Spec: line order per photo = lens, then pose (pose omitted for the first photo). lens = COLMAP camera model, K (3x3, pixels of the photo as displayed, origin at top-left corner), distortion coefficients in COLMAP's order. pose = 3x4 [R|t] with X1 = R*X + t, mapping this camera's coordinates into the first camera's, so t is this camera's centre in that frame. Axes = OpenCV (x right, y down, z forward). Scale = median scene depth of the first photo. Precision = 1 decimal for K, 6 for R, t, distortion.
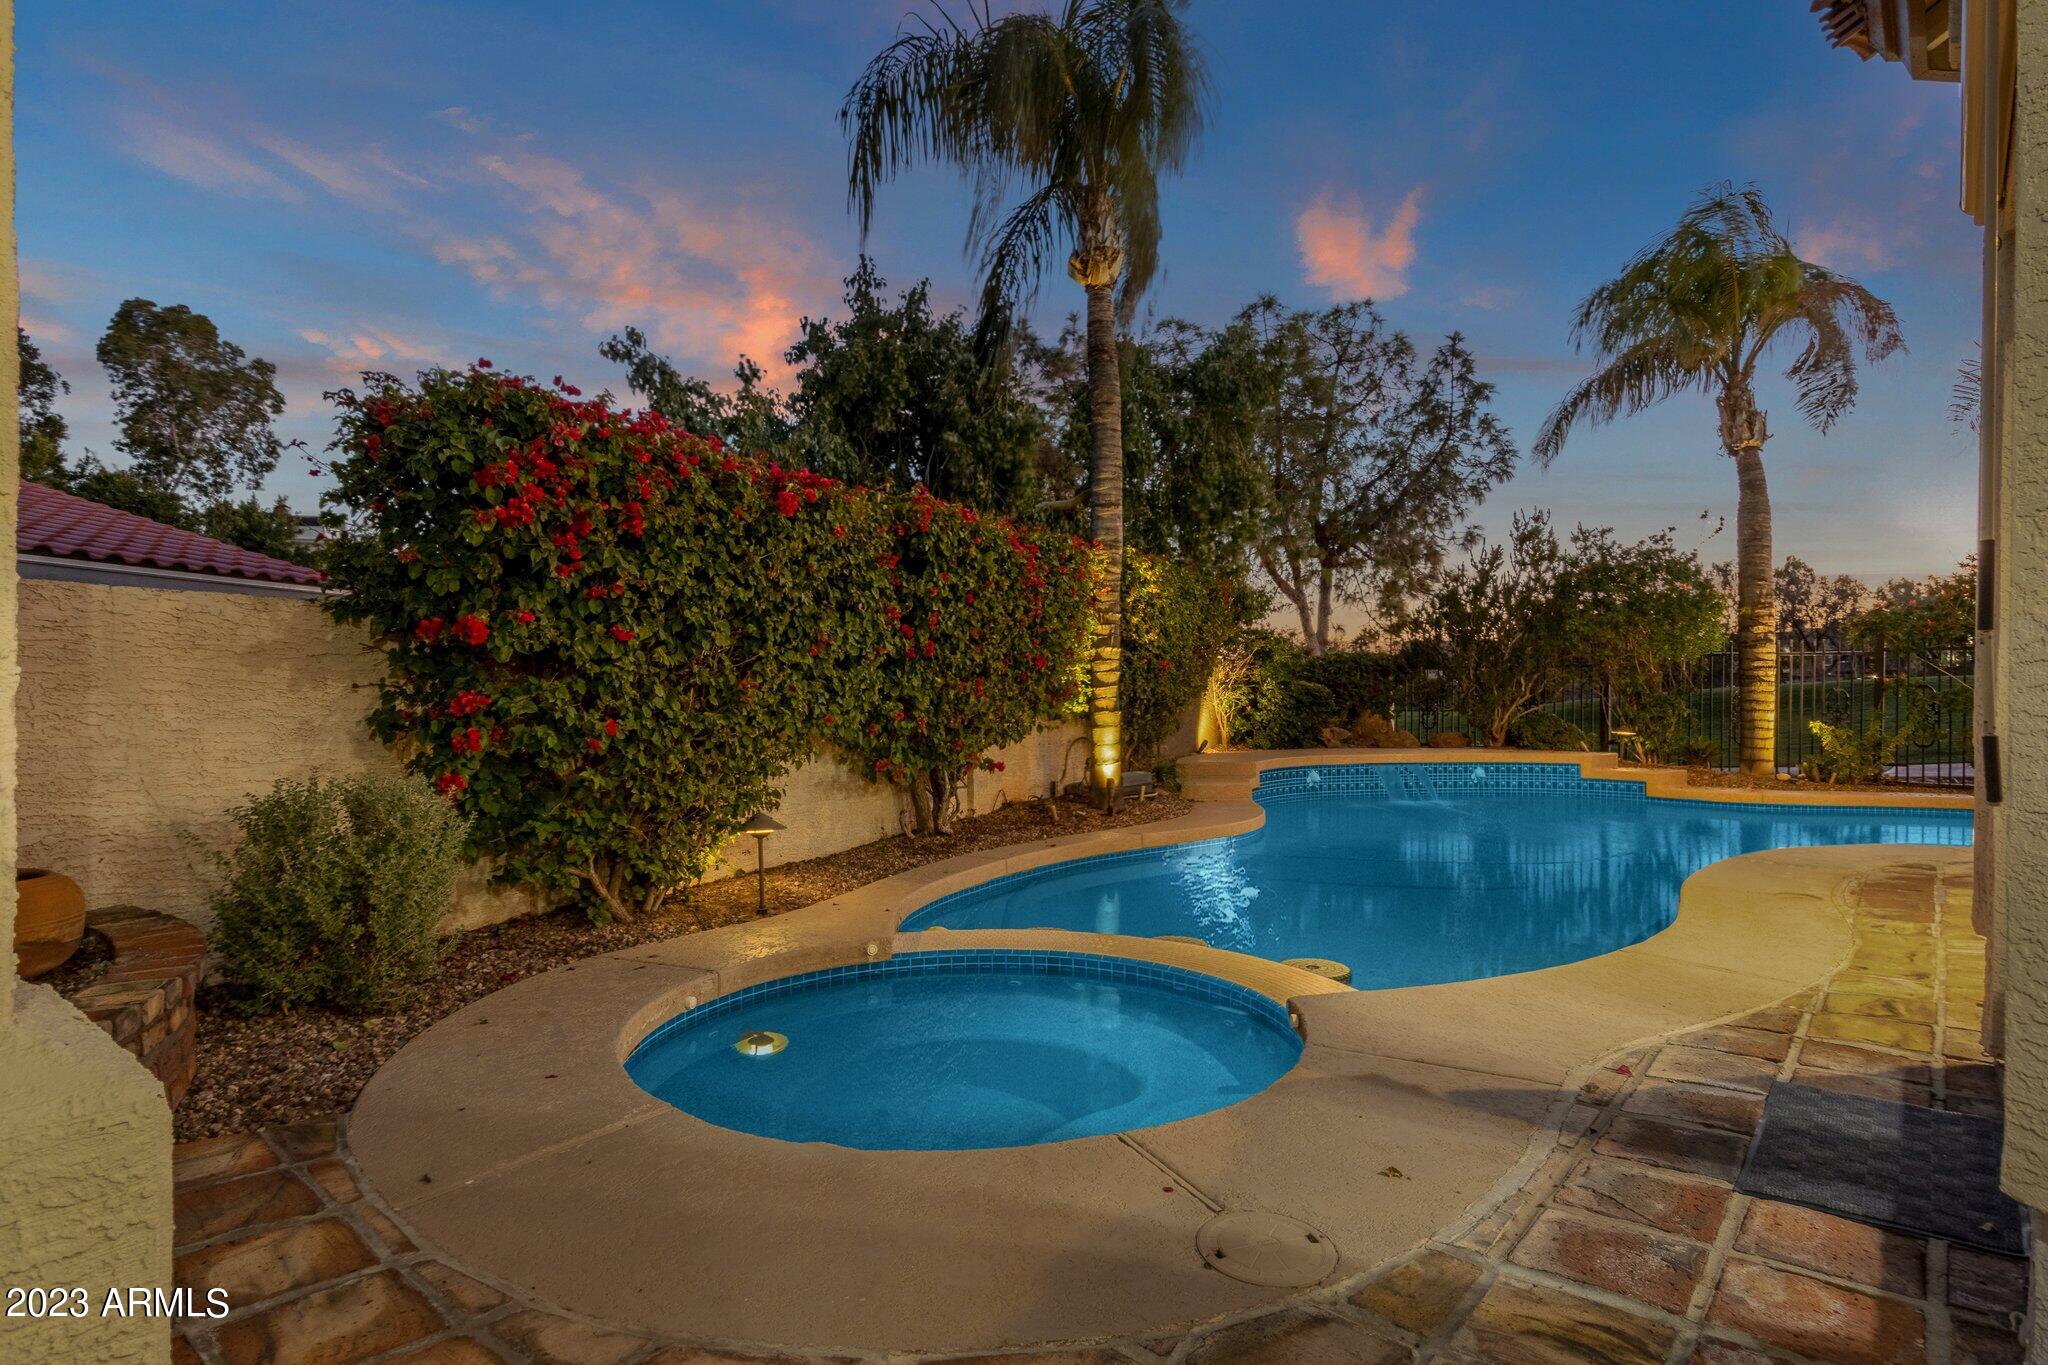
lens RADIAL K [[1073.3, 0, 1036.3], [0, 1073.3, 701.6], [0, 0, 1]] dist [0.013876, -0.000142]
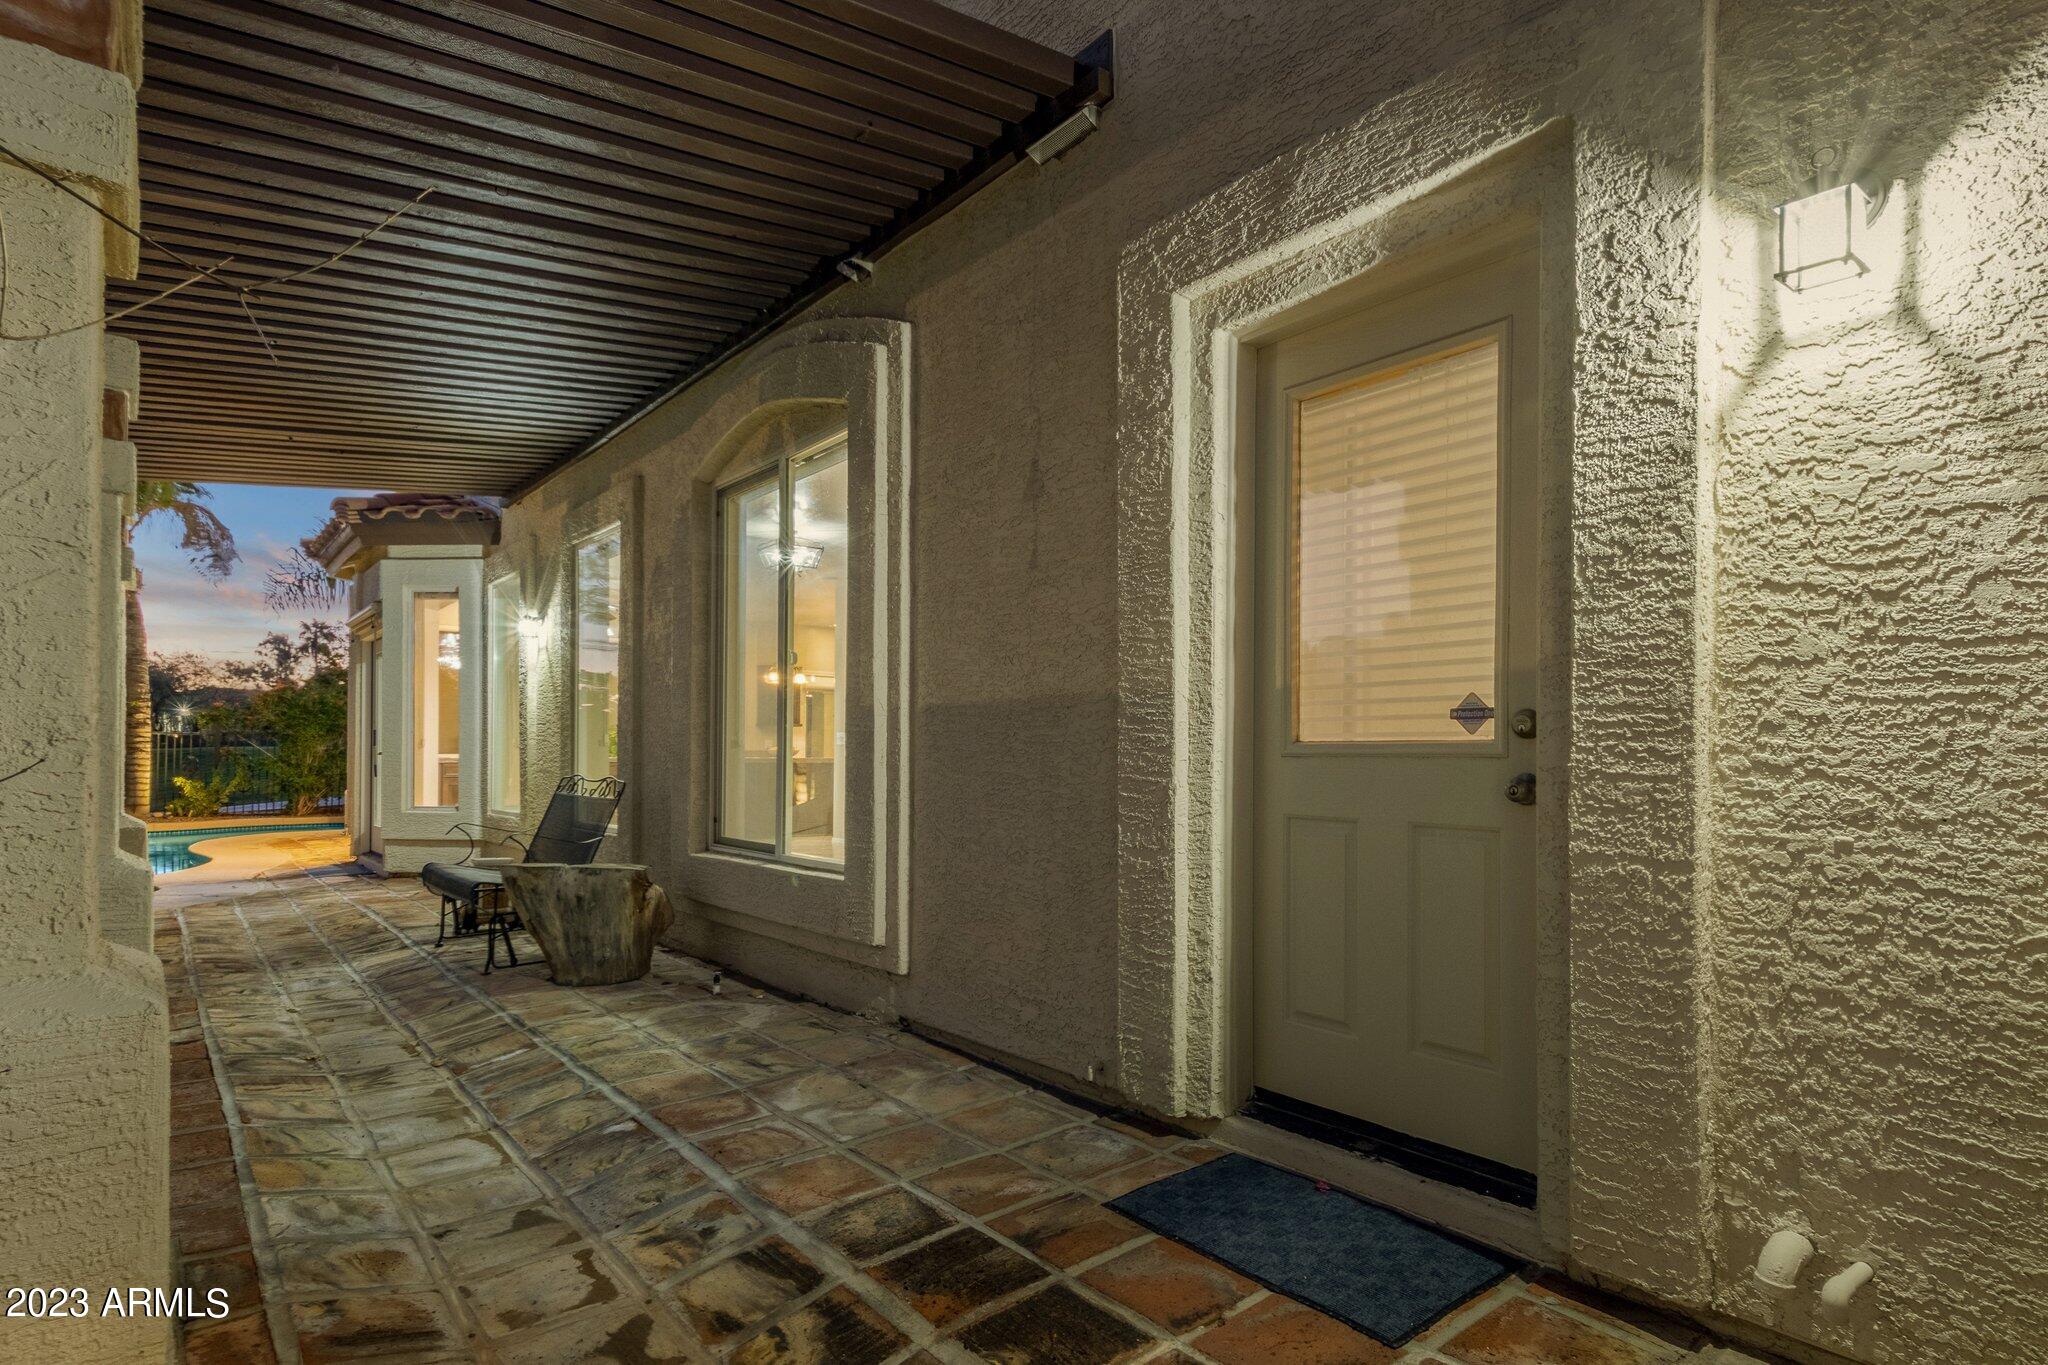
lens RADIAL K [[1073.3, 0, 1036.3], [0, 1073.3, 701.6], [0, 0, 1]] dist [0.013876, -0.000142]
pose [[0.183643, 0.049549, 0.981743, -0.533929], [0.011768, 0.998546, -0.052598, 0.005478], [-0.982923, 0.021213, 0.182793, -0.447497]]
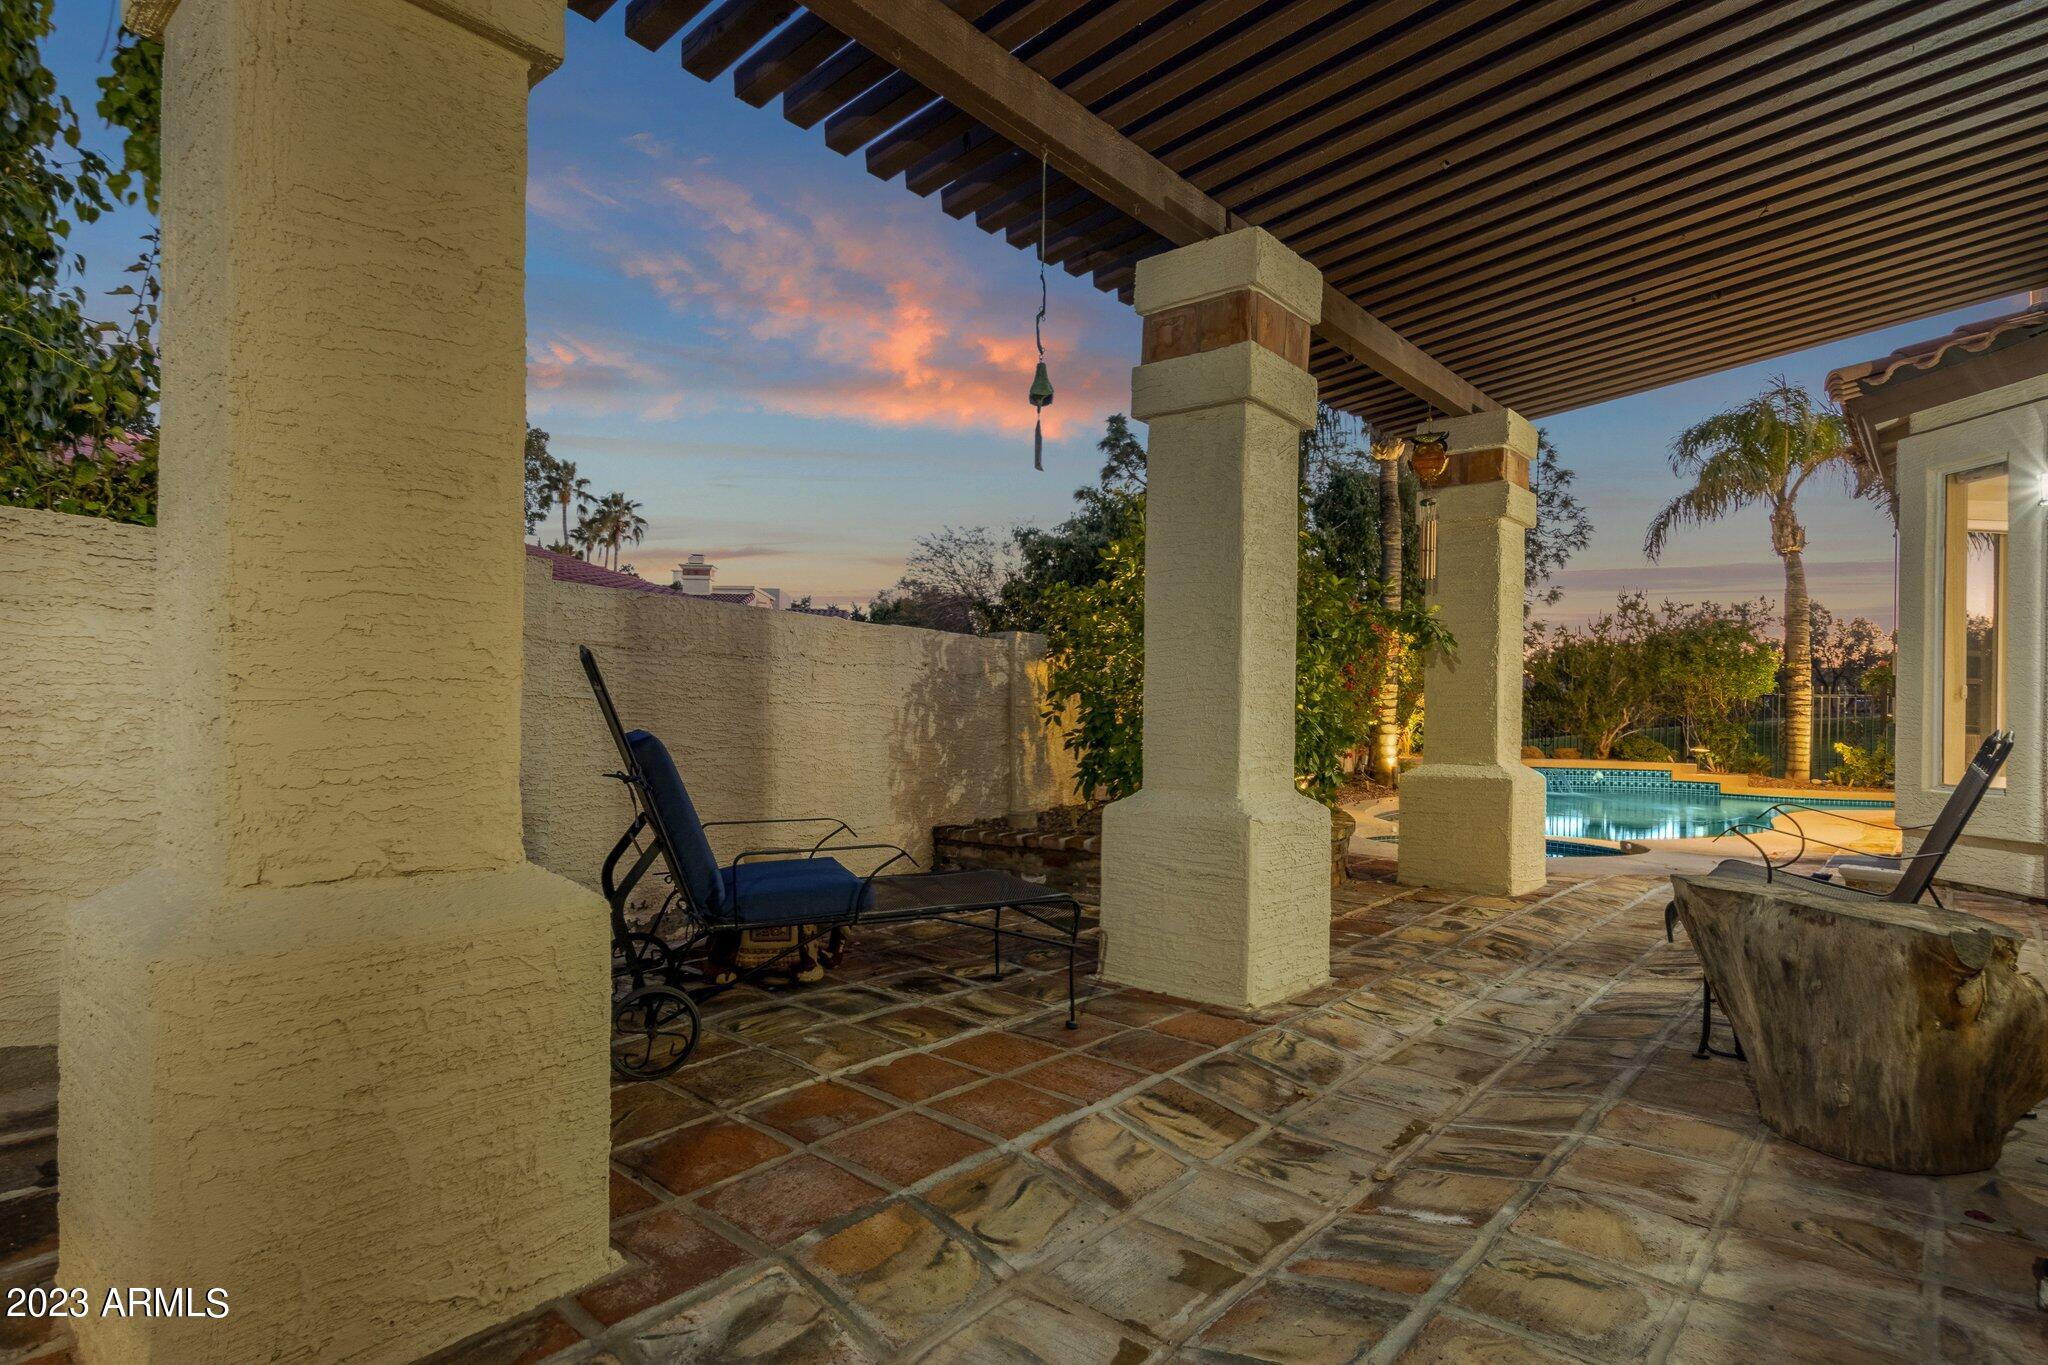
lens RADIAL K [[1073.3, 0, 1036.3], [0, 1073.3, 701.6], [0, 0, 1]] dist [0.013876, -0.000142]
pose [[0.999794, 0.017931, -0.009466, -0.304528], [-0.018141, 0.999582, -0.022493, 0.013755], [0.009059, 0.022660, 0.999702, -0.408740]]
